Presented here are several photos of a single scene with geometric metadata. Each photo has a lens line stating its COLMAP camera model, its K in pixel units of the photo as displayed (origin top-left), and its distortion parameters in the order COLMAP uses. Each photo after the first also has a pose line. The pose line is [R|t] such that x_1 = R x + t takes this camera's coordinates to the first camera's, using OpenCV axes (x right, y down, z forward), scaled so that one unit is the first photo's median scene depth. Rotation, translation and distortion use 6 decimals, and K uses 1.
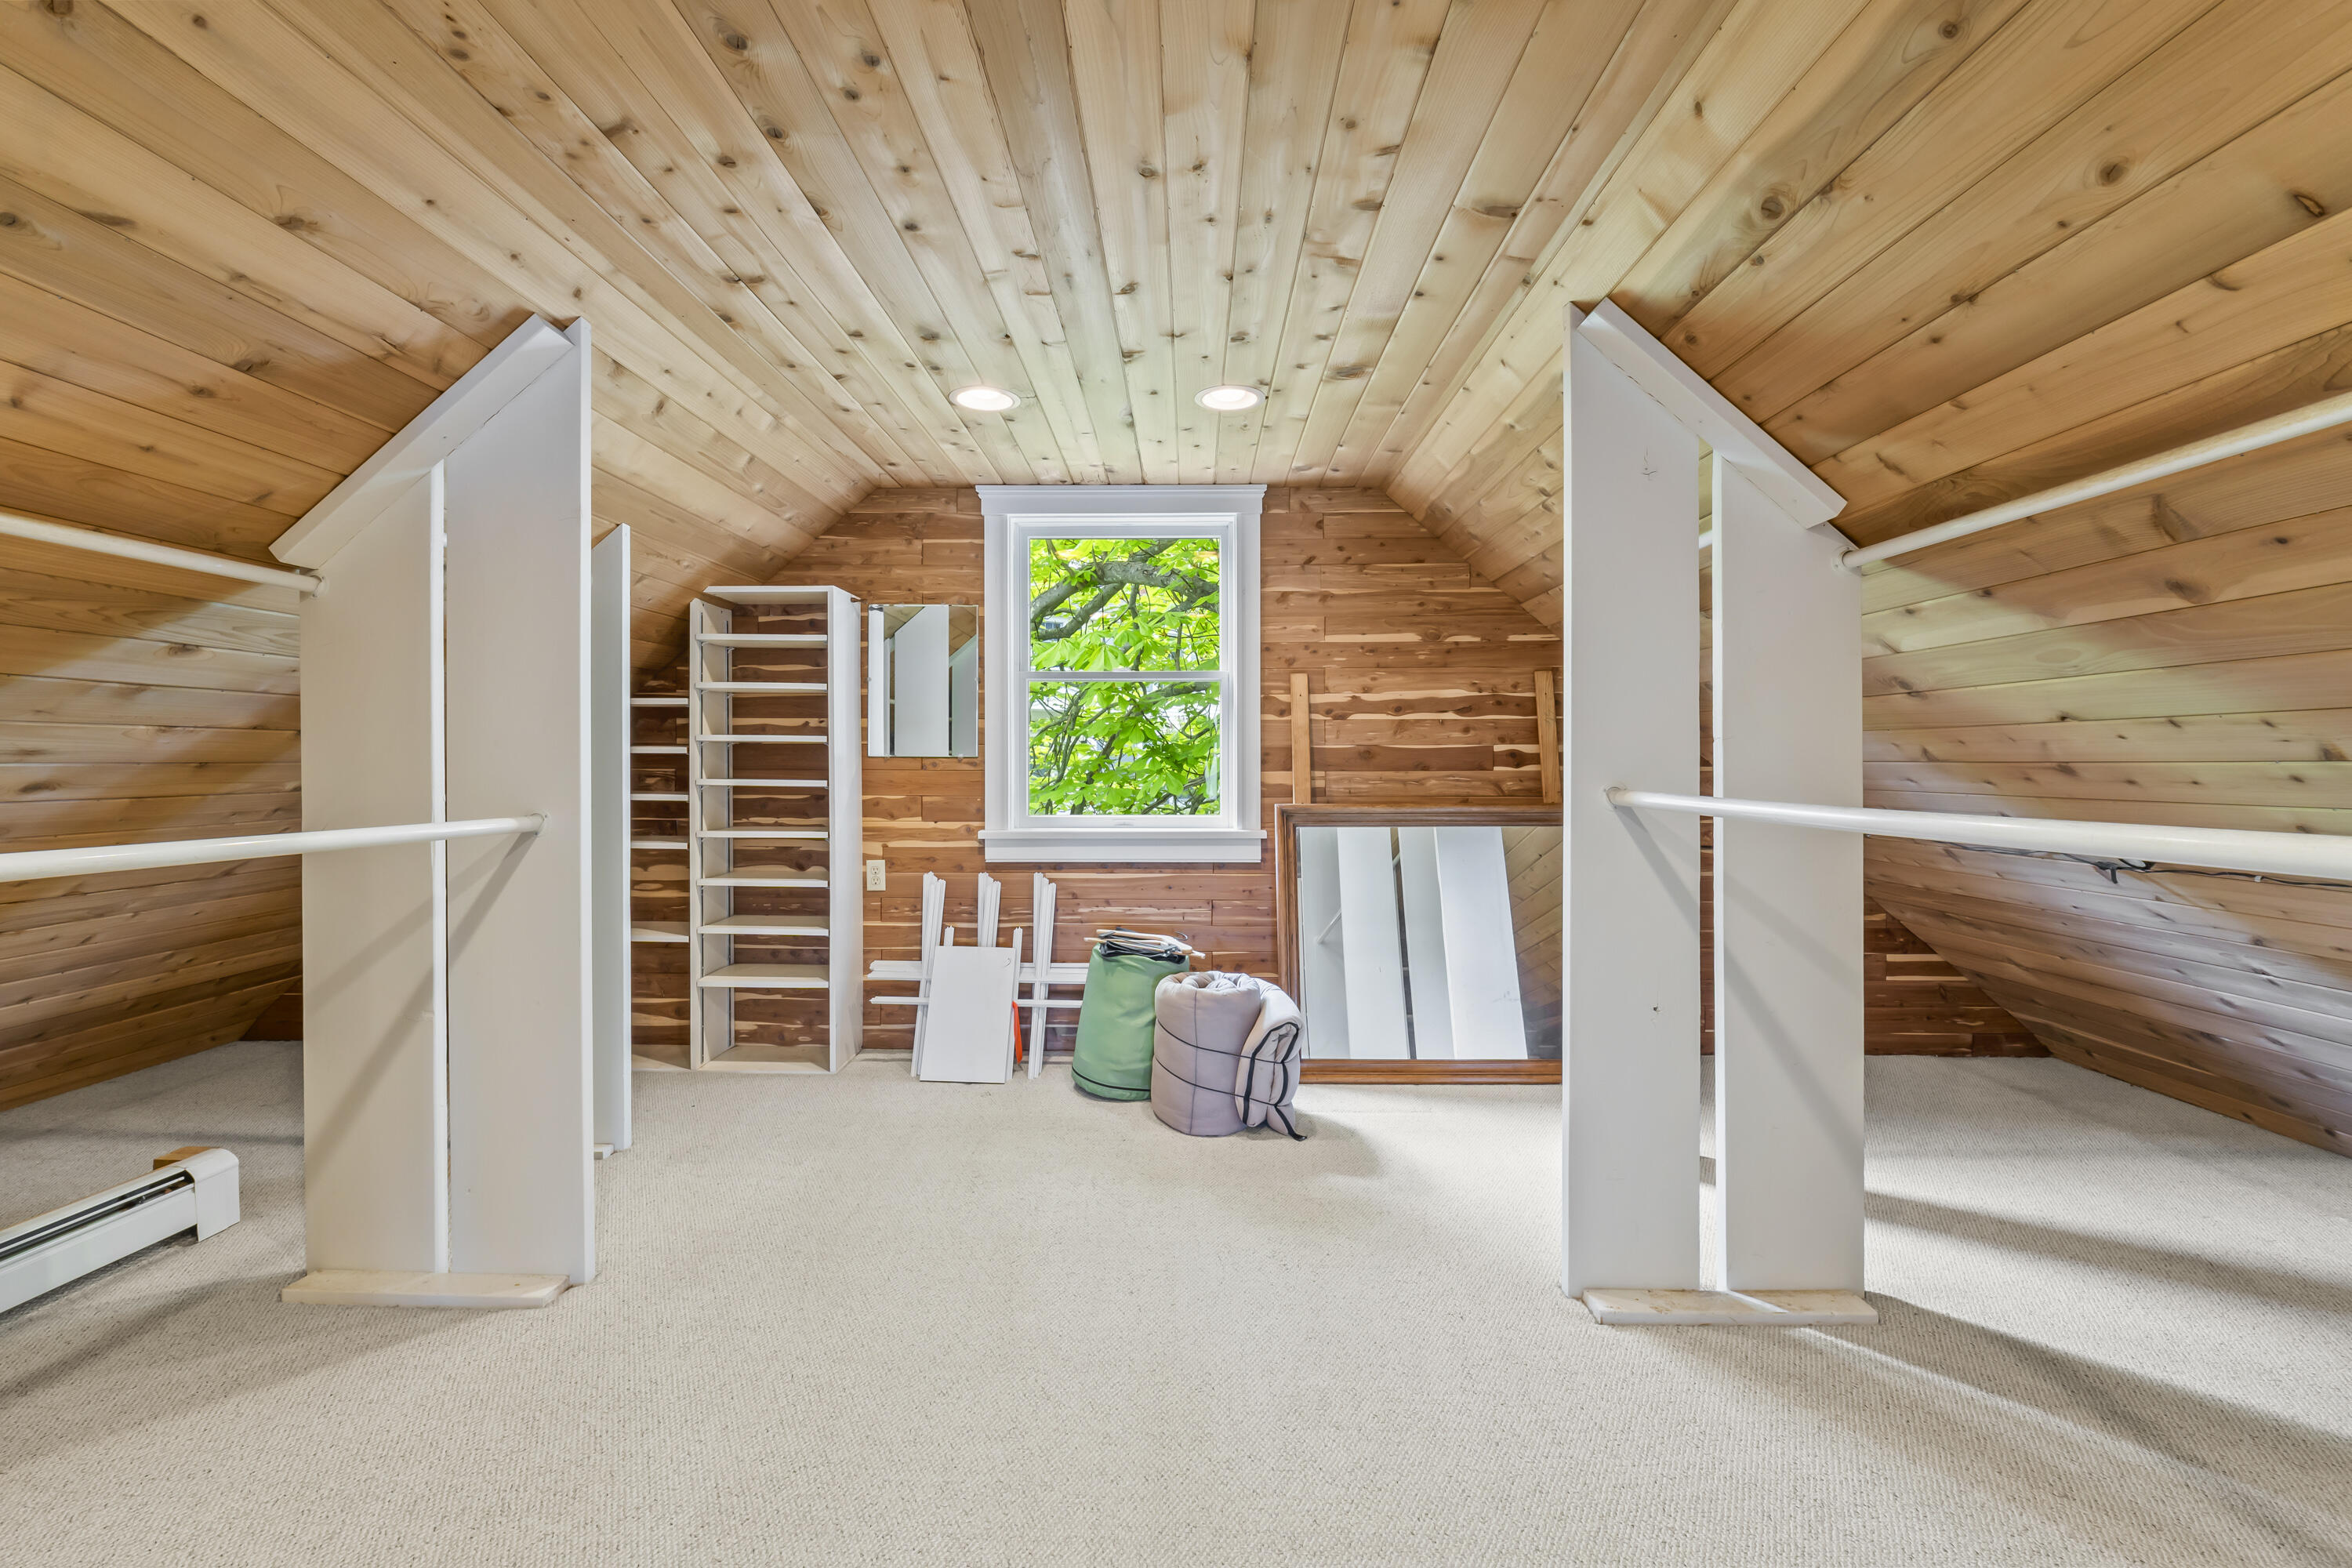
lens RADIAL K [[992.9, 0, 1164.8], [0, 992.9, 782.4], [0, 0, 1]] dist [0.003399, -0.000075]
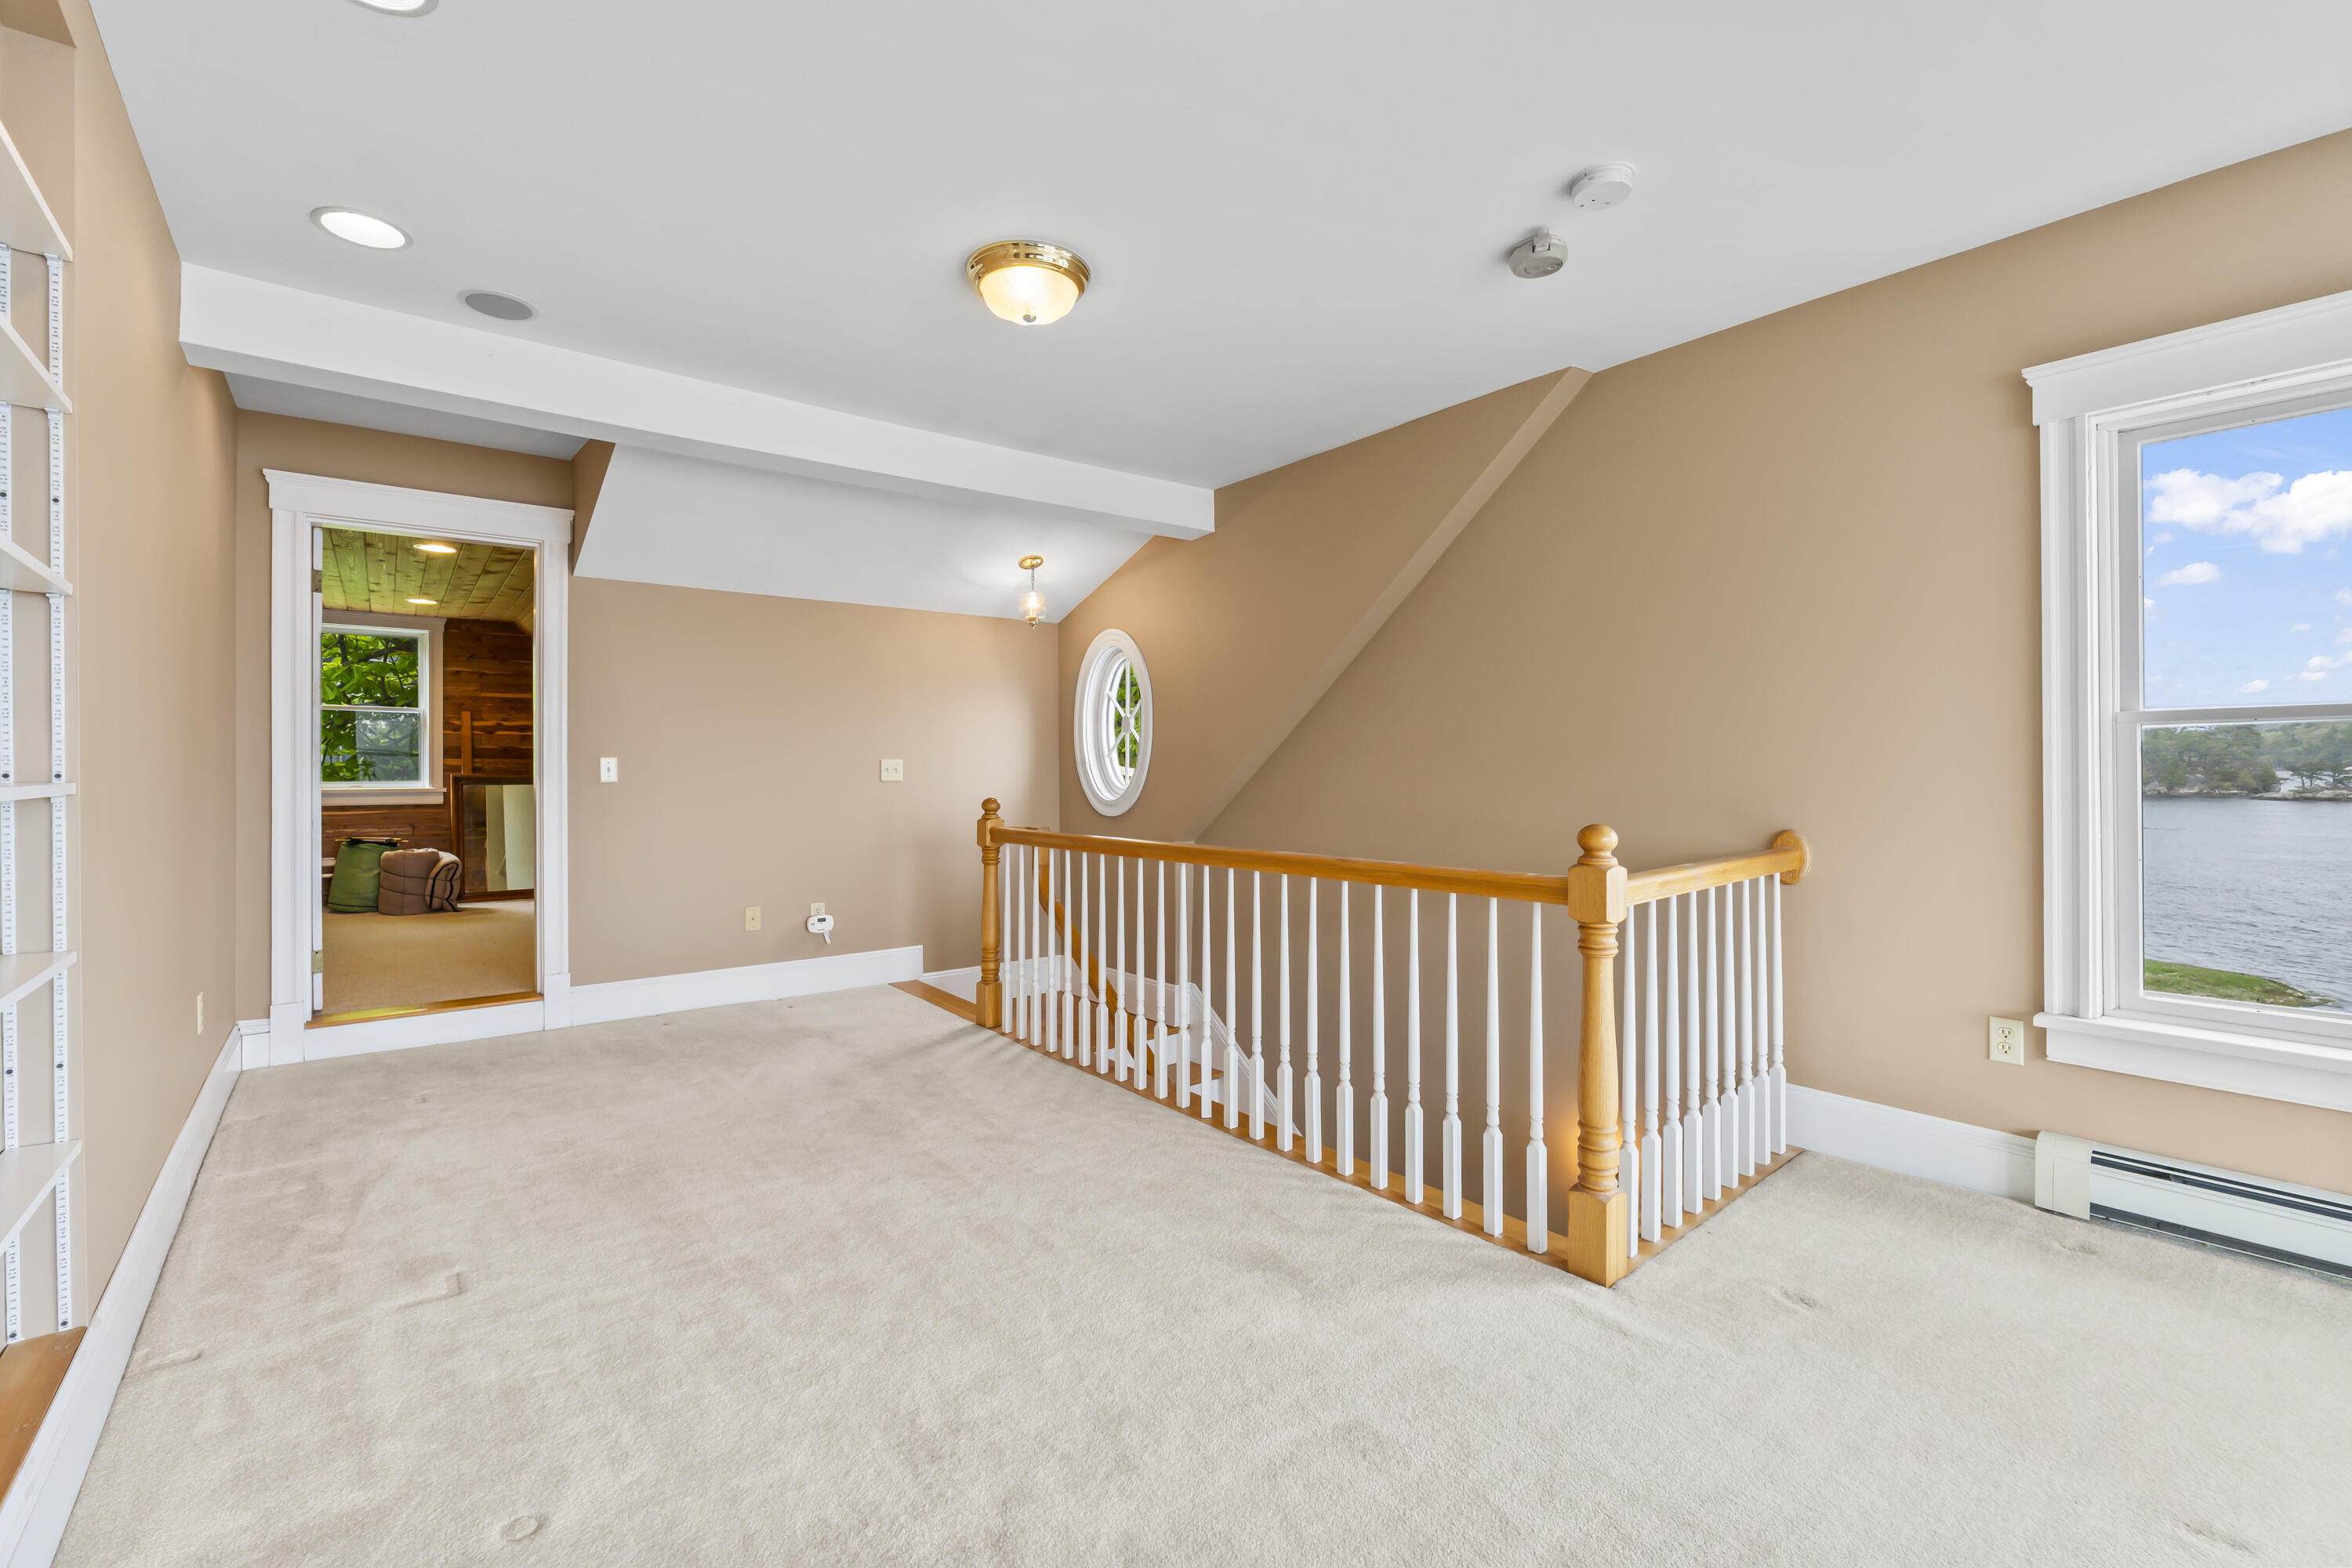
lens RADIAL K [[1010.1, 0, 1165.4], [0, 1010.1, 768.9], [0, 0, 1]] dist [-0.003188, -0.000056]
pose [[0.776382, -0.001151, 0.630262, -0.057013], [0.008422, 0.999928, -0.008548, 0.040101], [-0.630206, 0.011945, 0.776336, -1.541455]]
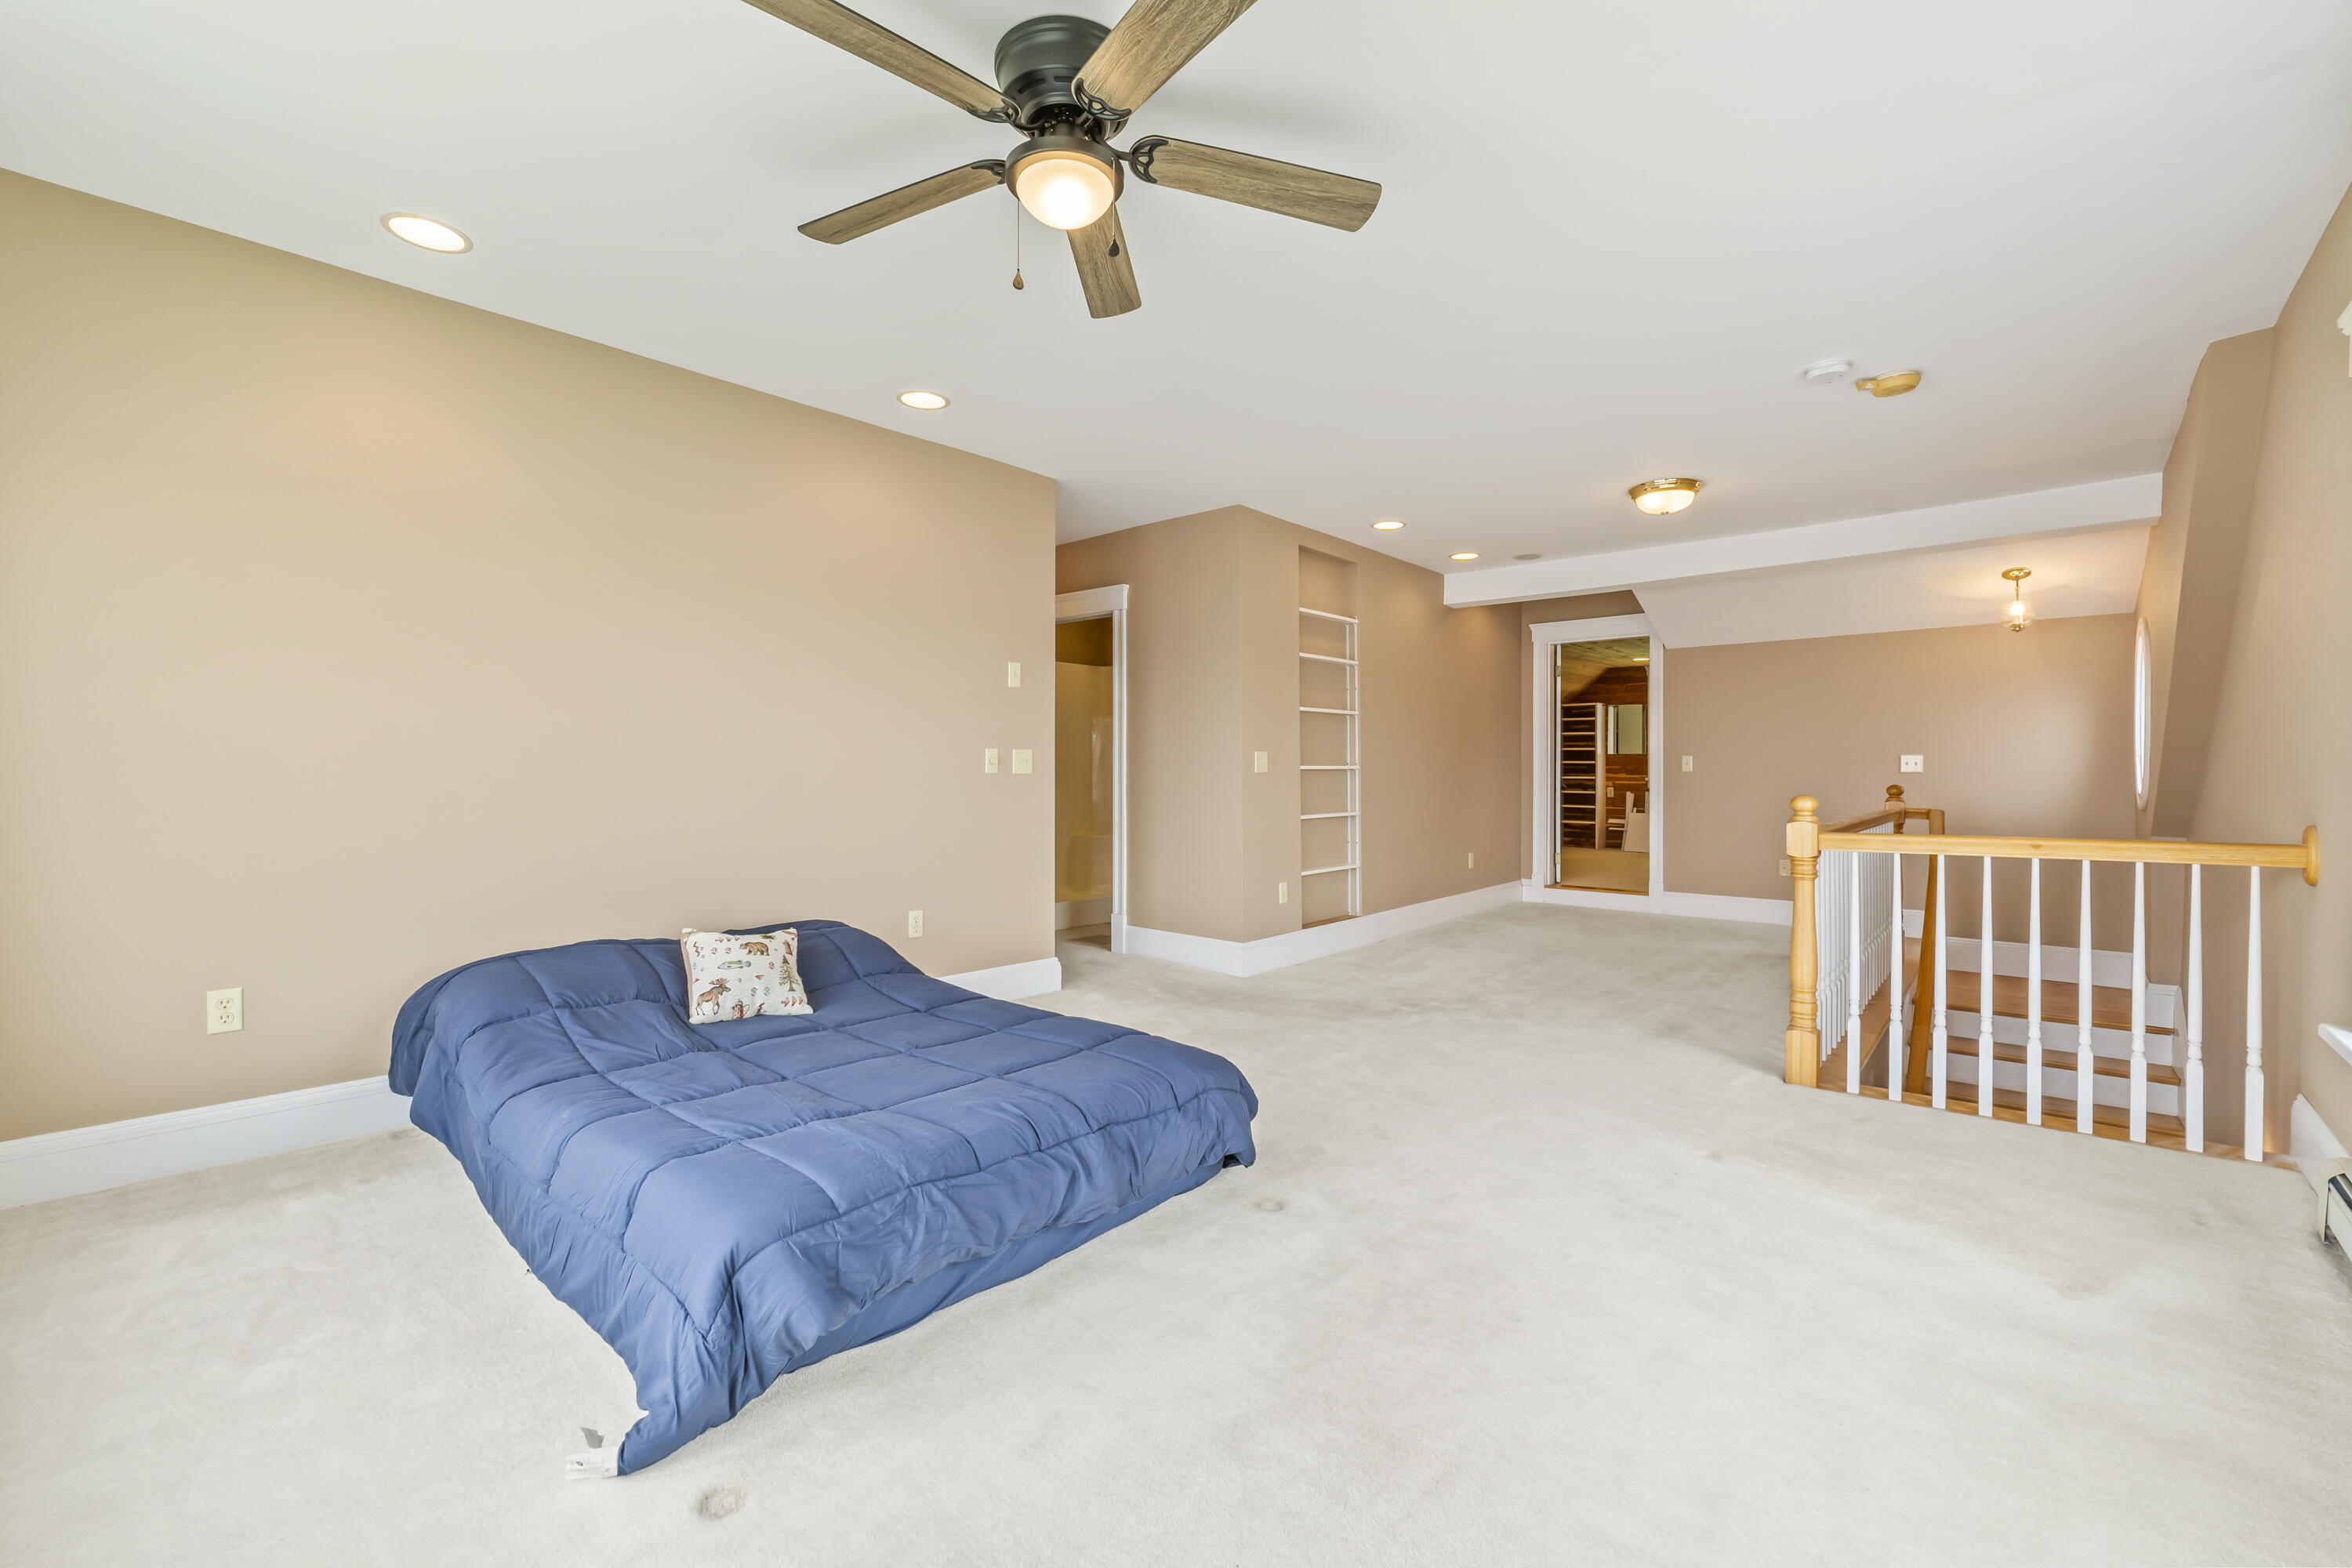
lens RADIAL K [[992.9, 0, 1164.8], [0, 992.9, 782.4], [0, 0, 1]] dist [0.003399, -0.000075]
pose [[0.758001, 0.006784, -0.652218, 0.706359], [-0.005551, 0.999977, 0.003950, 0.060232], [0.652229, 0.000626, 0.758022, -2.354416]]
